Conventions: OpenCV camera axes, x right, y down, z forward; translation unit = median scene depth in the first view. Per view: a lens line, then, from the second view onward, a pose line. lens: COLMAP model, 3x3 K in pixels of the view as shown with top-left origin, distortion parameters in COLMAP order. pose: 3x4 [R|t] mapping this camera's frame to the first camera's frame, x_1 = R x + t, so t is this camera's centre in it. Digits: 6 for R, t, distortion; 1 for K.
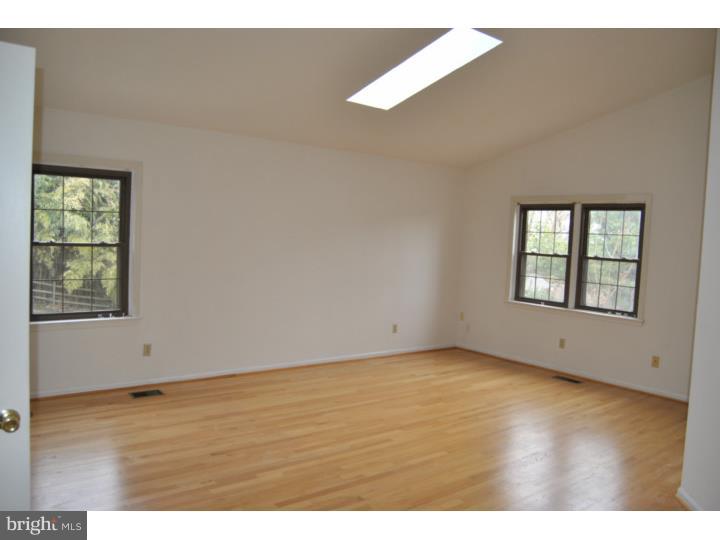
lens RADIAL K [[568.1, 0, 357.2], [0, 568.1, 268.9], [0, 0, 1]] dist [-0.083160, 0.005905]
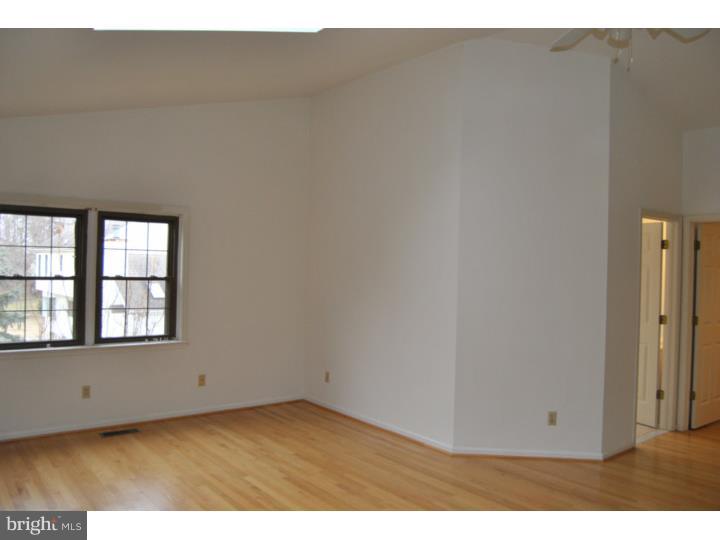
lens RADIAL K [[576.9, 0, 365.1], [0, 576.9, 266.8], [0, 0, 1]] dist [-0.075397, 0.010237]
pose [[-0.013461, -0.044075, 0.998938, -0.413747], [0.042451, 0.998102, 0.044610, -0.057632], [-0.999008, 0.043007, -0.011564, 0.643558]]
